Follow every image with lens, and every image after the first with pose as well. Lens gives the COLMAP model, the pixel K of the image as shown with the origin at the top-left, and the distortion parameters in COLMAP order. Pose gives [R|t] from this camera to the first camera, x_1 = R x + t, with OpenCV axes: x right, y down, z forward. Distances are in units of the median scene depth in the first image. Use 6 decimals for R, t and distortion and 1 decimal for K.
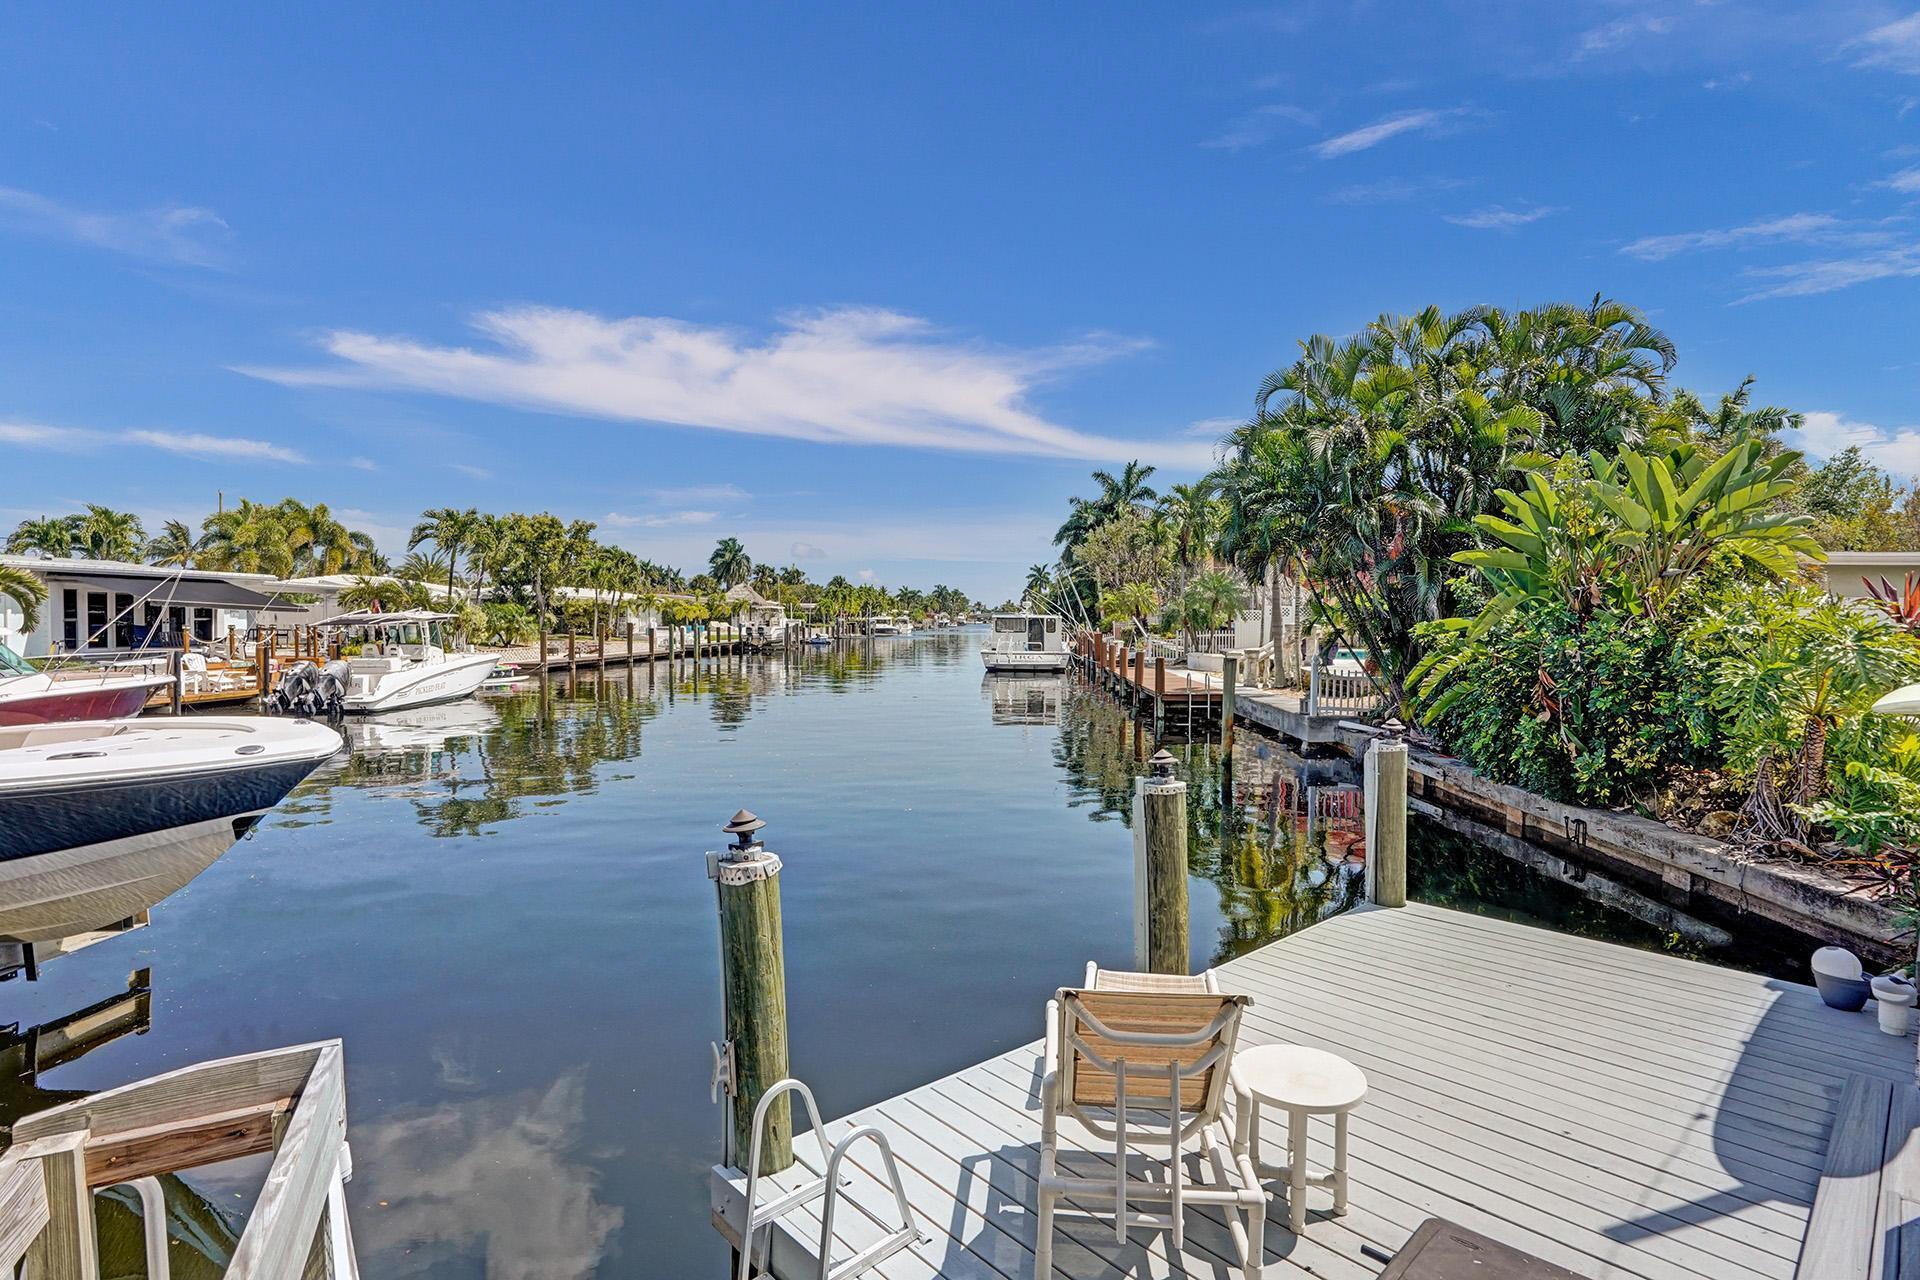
lens RADIAL K [[921.0, 0, 961.8], [0, 921.0, 630.3], [0, 0, 1]] dist [-0.036584, 0.010730]
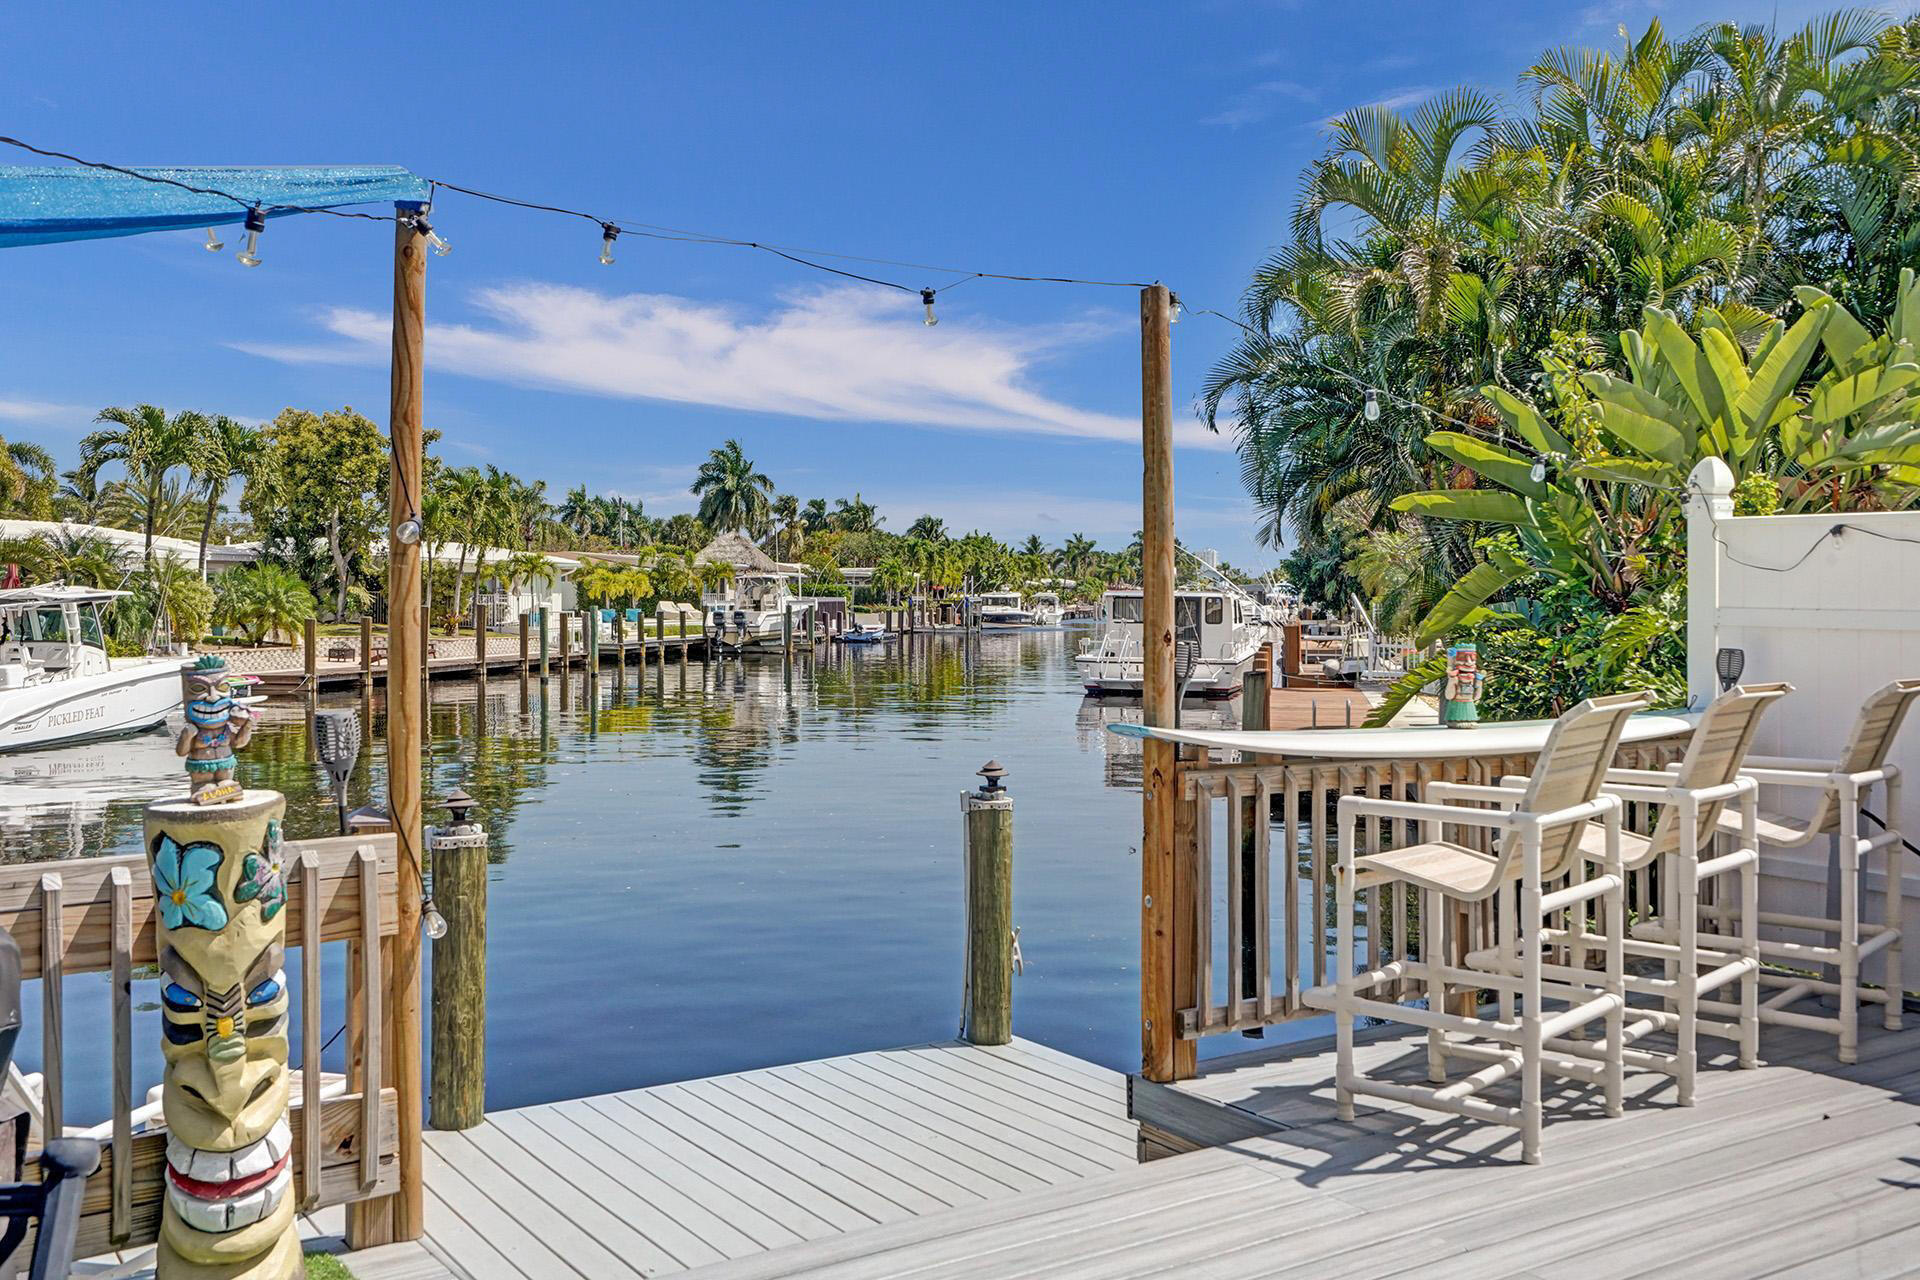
lens RADIAL K [[1745.3, 0, 944.1], [0, 1745.3, 600.6], [0, 0, 1]] dist [0.118427, 0.000000]
pose [[0.989253, 0.001817, -0.146202, 0.100221], [-0.003214, 0.999951, -0.009321, -0.001521], [0.146178, 0.009691, 0.989211, -0.044810]]
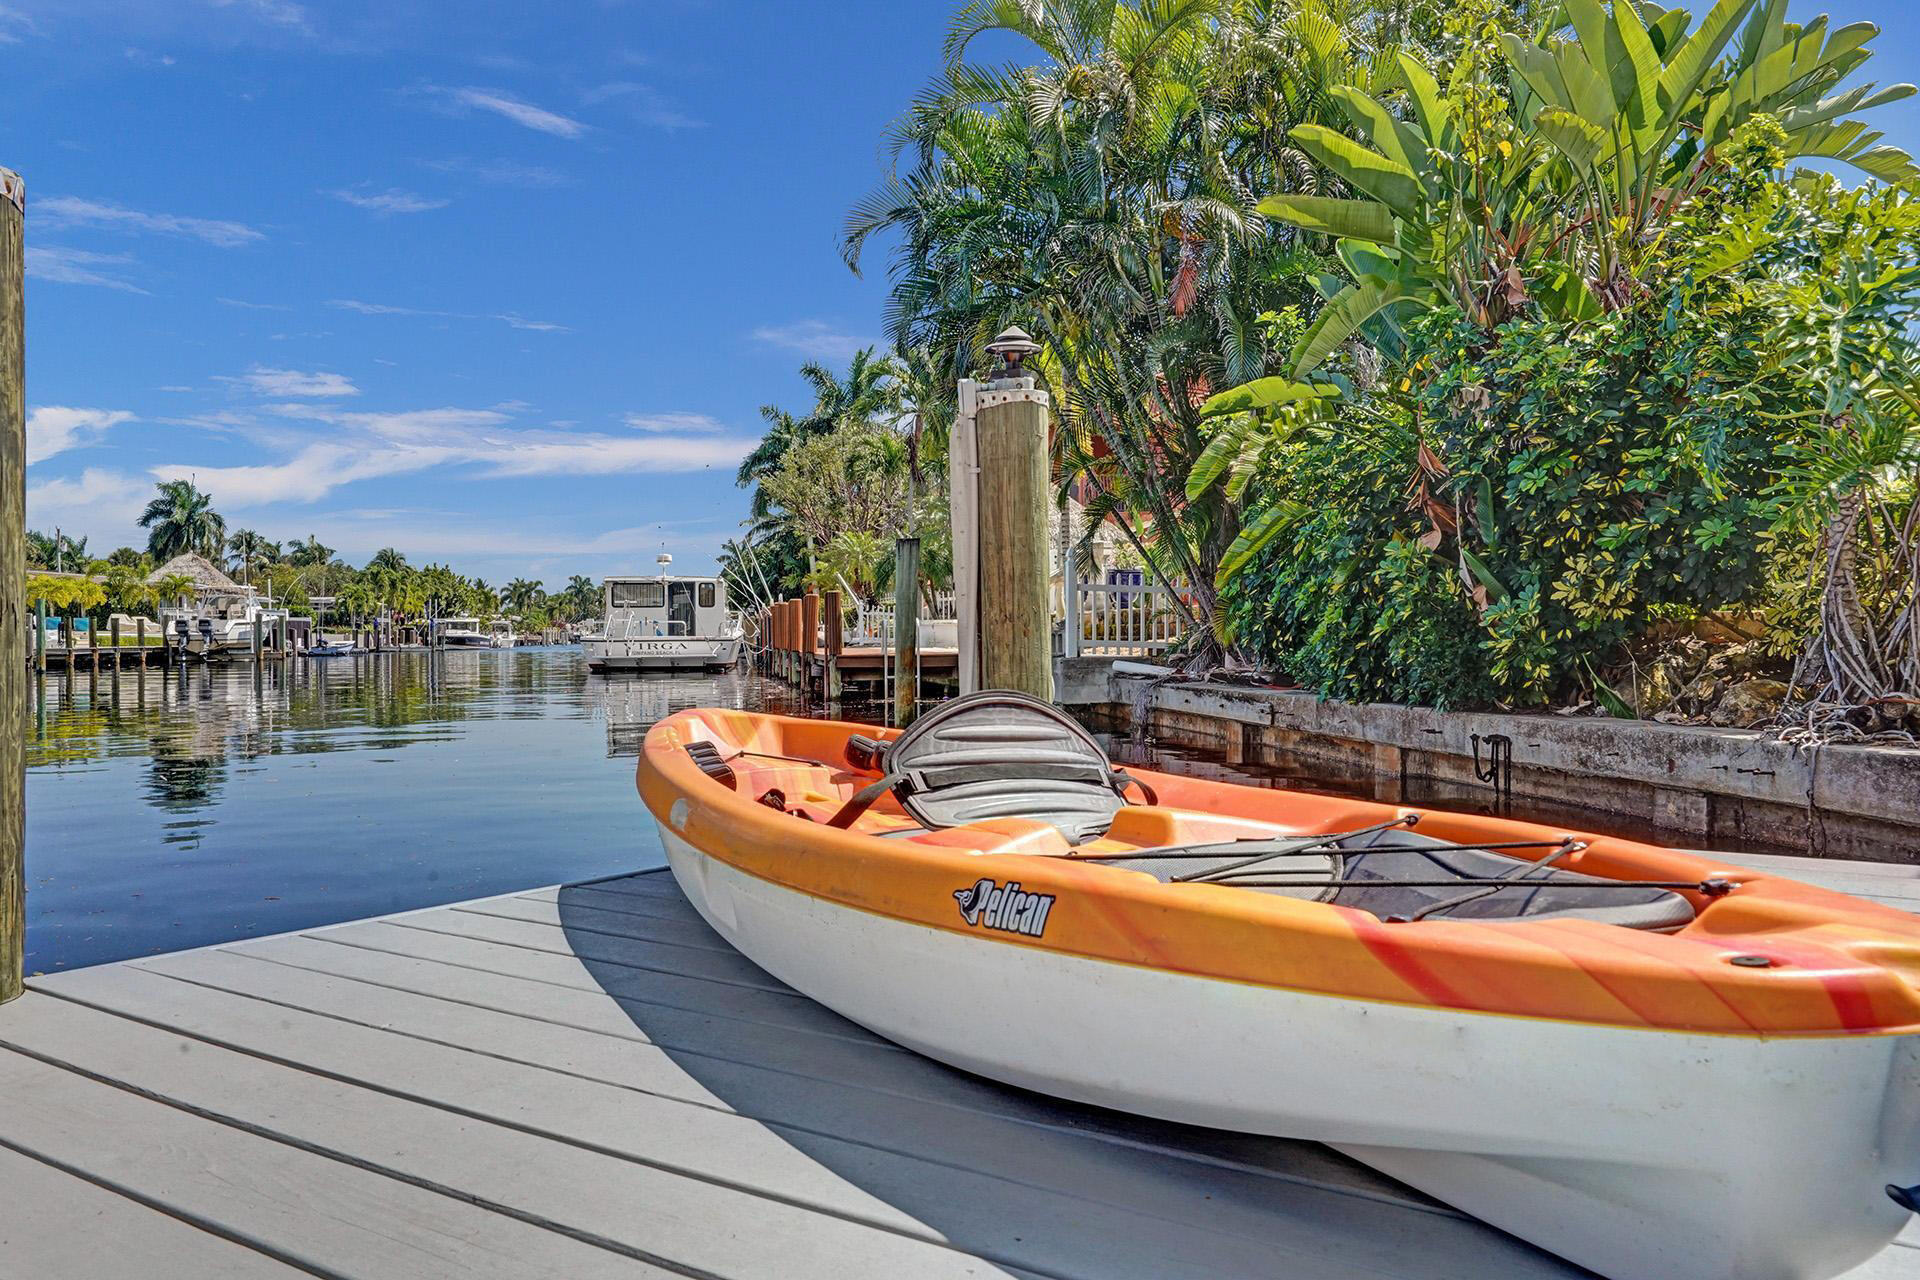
lens RADIAL K [[1448.9, 0, 954.8], [0, 1448.9, 619.8], [0, 0, 1]] dist [0.000388, 0.024270]
pose [[0.974669, -0.007235, 0.223534, 0.049209], [0.012362, 0.999691, -0.021544, 0.036736], [-0.223309, 0.023761, 0.974458, 0.066605]]
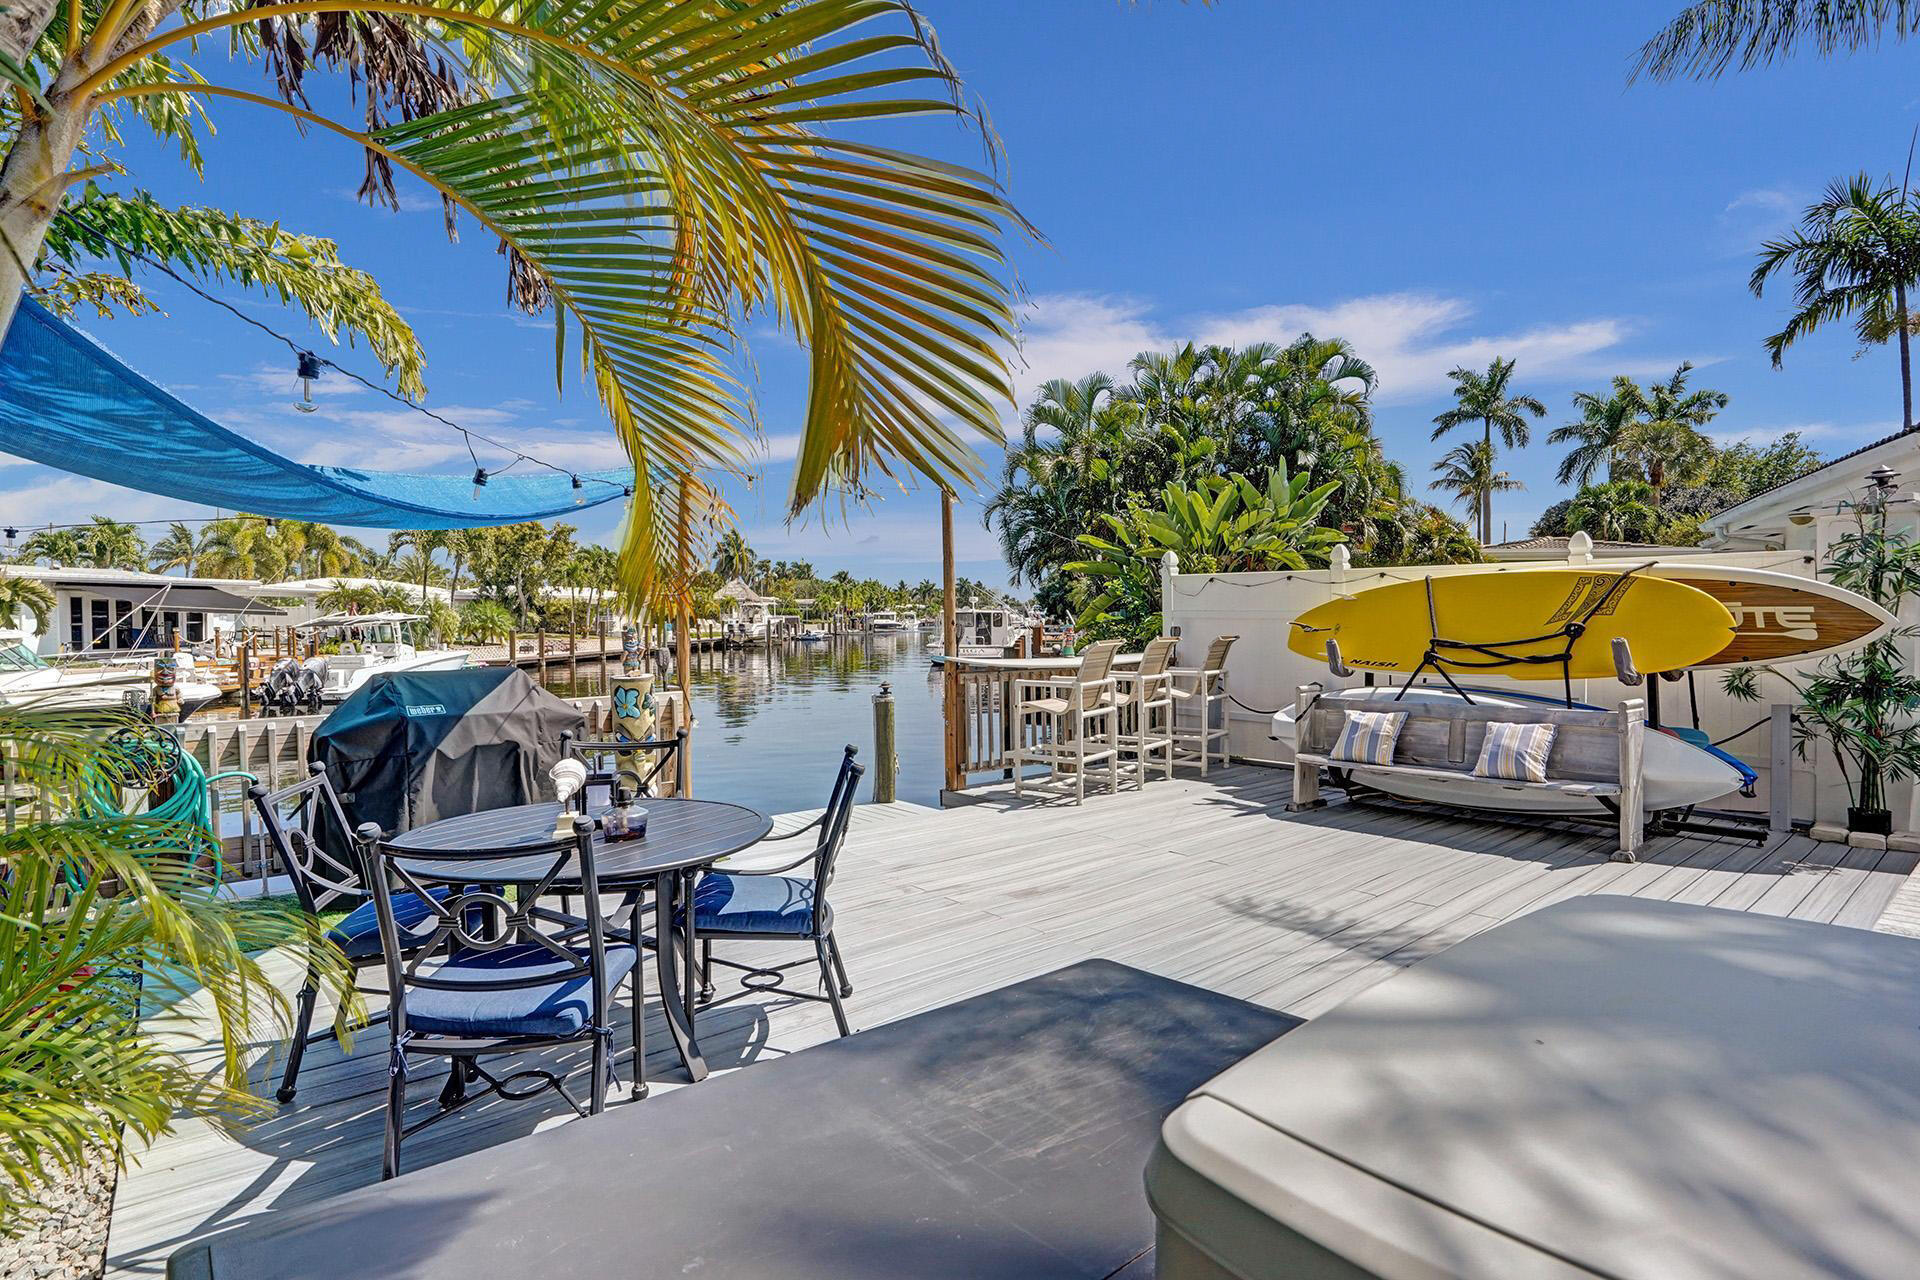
lens RADIAL K [[966.0, 0, 951.7], [0, 966.0, 657.1], [0, 0, 1]] dist [-0.020414, 0.006186]
pose [[0.998967, -0.007765, -0.044777, 0.105483], [0.009243, 0.999416, 0.032912, 0.000333], [0.044496, -0.033292, 0.998455, -0.099841]]
